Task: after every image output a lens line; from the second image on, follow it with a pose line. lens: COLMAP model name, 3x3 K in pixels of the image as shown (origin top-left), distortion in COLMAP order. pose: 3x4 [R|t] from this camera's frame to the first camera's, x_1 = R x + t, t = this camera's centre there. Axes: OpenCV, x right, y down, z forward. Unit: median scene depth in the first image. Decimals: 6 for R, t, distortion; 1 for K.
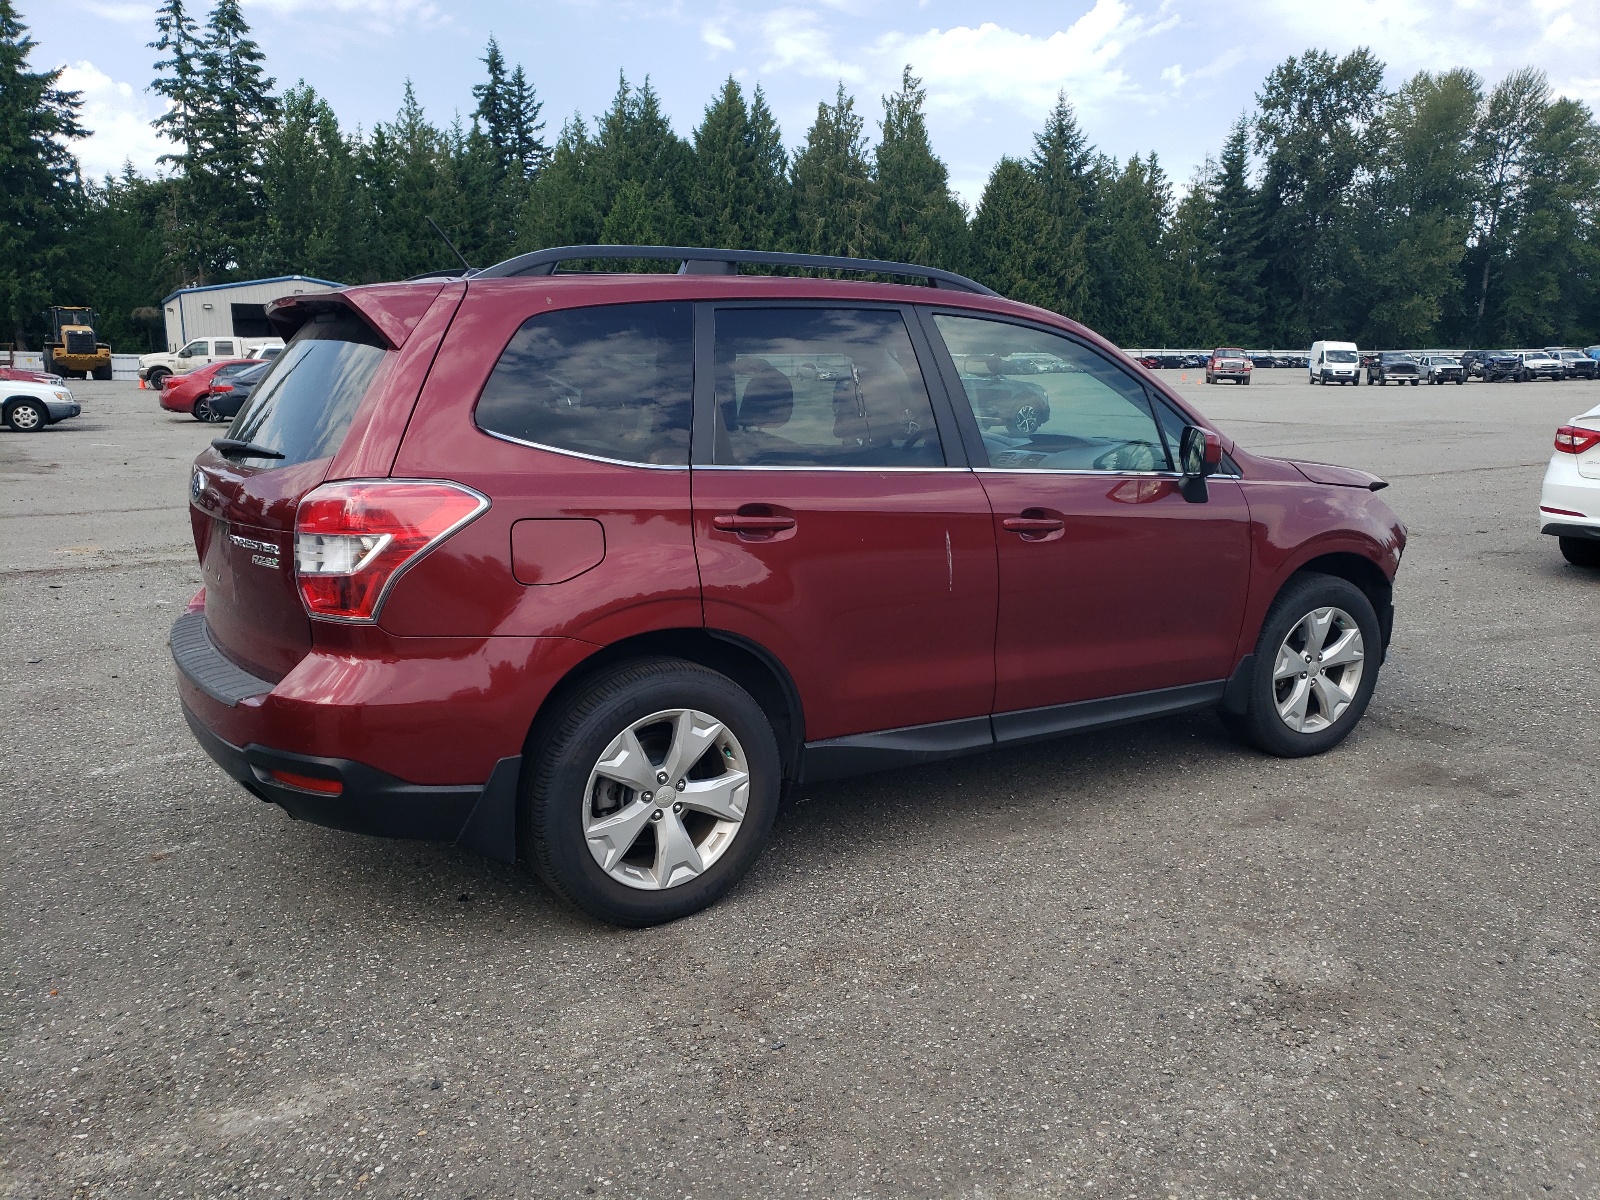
lens RADIAL K [[1274.4, 0, 800.0], [0, 1274.4, 600.0], [0, 0, 1]] dist [0.011851, -0.003196]
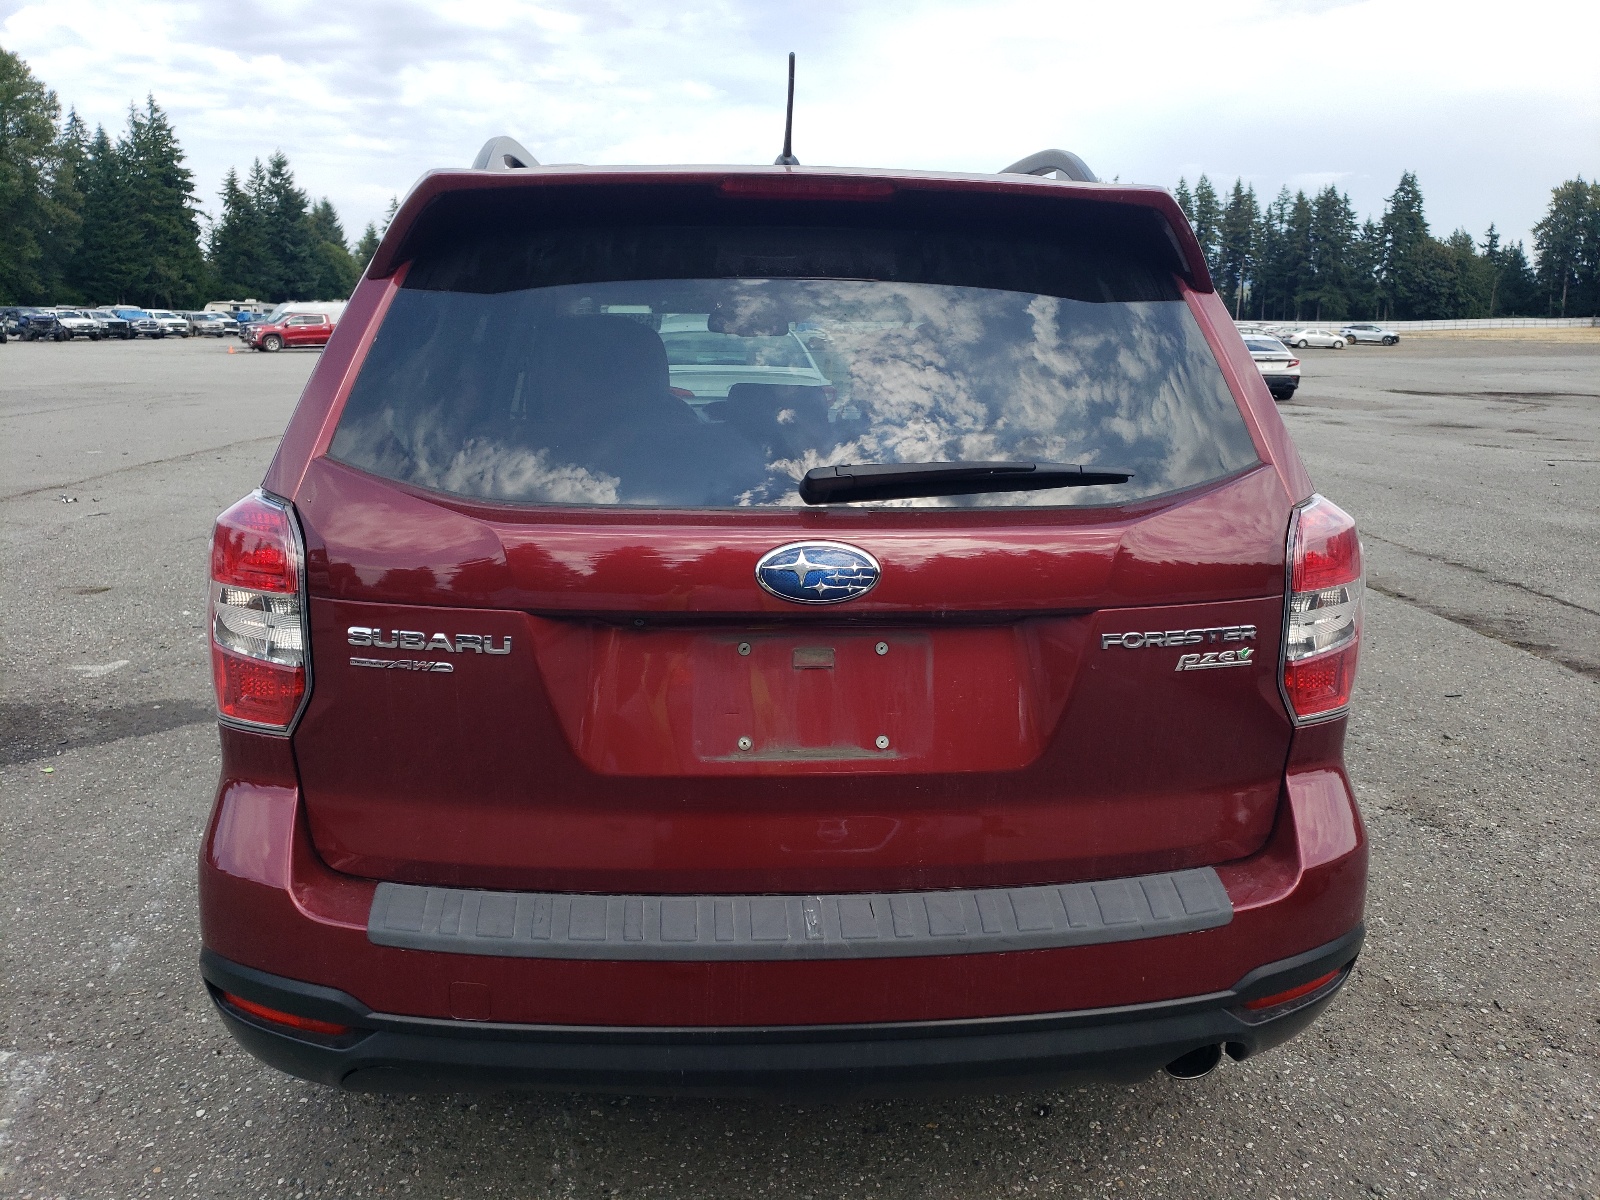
lens RADIAL K [[1274.4, 0, 800.0], [0, 1274.4, 600.0], [0, 0, 1]] dist [0.011851, -0.003196]
pose [[0.457639, -0.167408, 0.873236, -0.653061], [0.140358, 0.983403, 0.114970, -0.096980], [-0.877990, 0.069951, 0.473541, 0.580066]]
